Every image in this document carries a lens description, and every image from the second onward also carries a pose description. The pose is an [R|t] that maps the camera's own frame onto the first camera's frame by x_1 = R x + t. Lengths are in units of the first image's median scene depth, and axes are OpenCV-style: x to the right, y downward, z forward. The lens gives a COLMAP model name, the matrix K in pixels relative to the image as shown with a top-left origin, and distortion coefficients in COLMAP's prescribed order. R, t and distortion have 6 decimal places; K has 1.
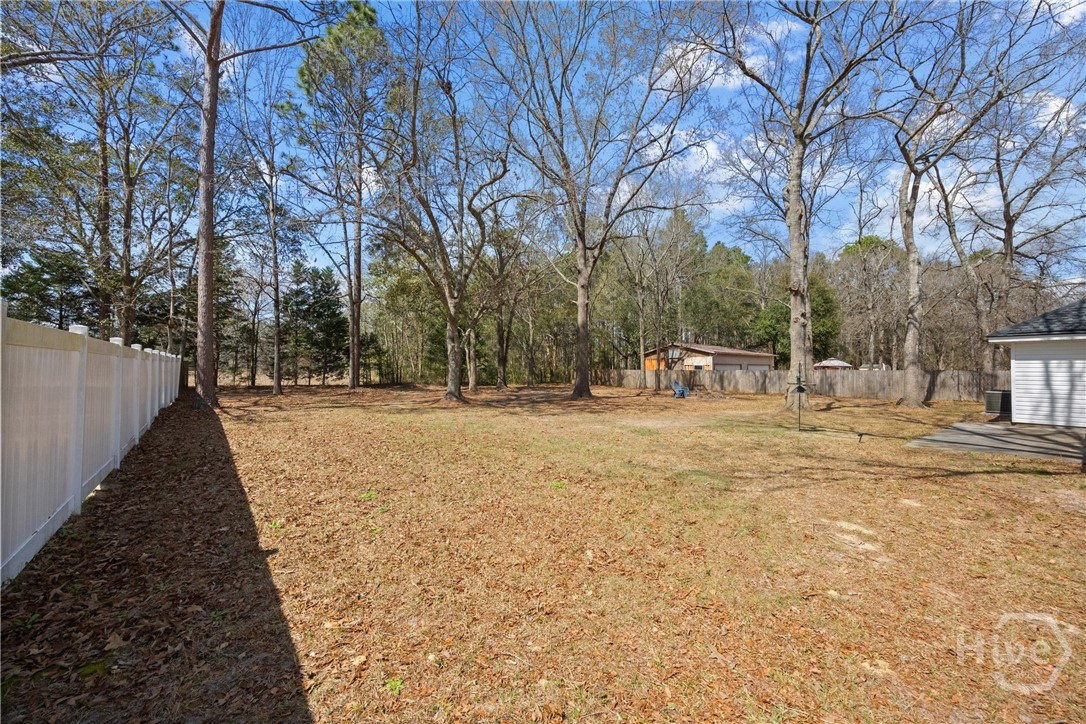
lens RADIAL K [[422.0, 0, 544.8], [0, 422.0, 366.4], [0, 0, 1]] dist [-0.001949, -0.000062]
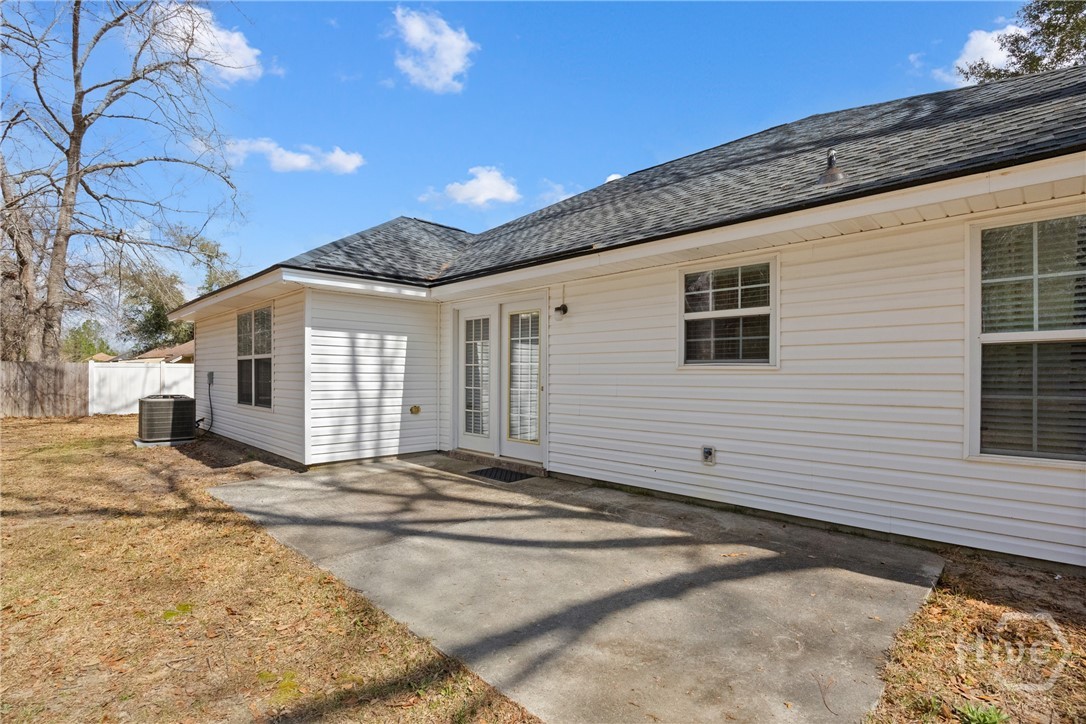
lens RADIAL K [[521.6, 0, 543.3], [0, 521.6, 375.1], [0, 0, 1]] dist [-0.000331, 0.000025]
pose [[-0.109923, -0.006346, 0.993920, 0.533262], [-0.014046, 0.999890, 0.004831, 0.029711], [-0.993841, -0.013430, -0.110000, 0.820134]]
